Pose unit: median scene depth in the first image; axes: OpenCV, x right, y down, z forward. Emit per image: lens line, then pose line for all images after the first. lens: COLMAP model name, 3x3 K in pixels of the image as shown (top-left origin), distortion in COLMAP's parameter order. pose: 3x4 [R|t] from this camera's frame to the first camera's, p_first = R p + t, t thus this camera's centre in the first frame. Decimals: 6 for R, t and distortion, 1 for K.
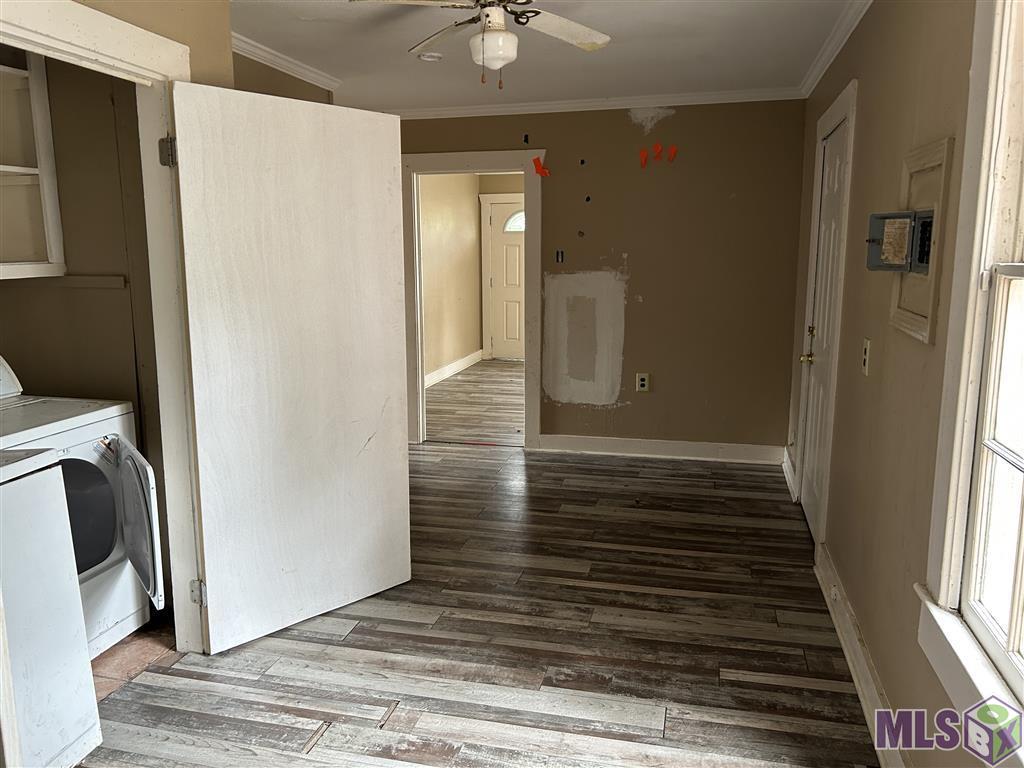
lens RADIAL K [[776.8, 0, 513.8], [0, 776.8, 381.9], [0, 0, 1]] dist [0.049818, -0.053160]
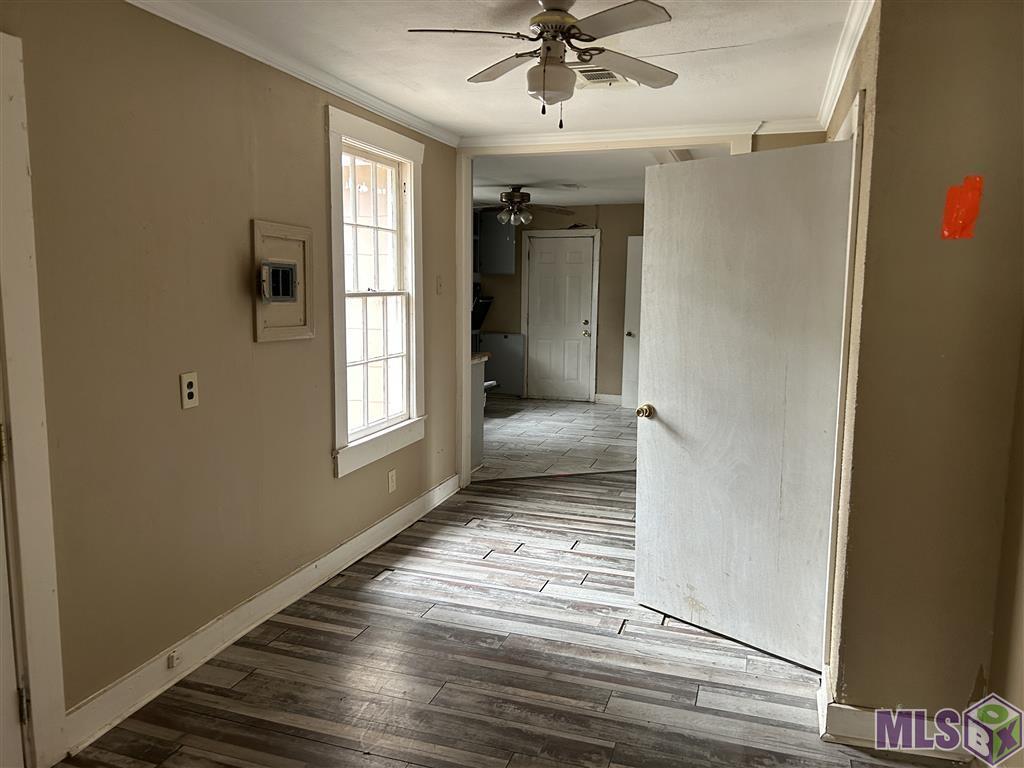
lens RADIAL K [[776.8, 0, 510.1], [0, 776.8, 387.8], [0, 0, 1]] dist [0.049818, -0.053160]
pose [[-0.997329, -0.016324, 0.071197, -0.046585], [0.005754, 0.954122, 0.299364, -0.331031], [-0.072818, 0.298974, -0.951479, 1.886300]]
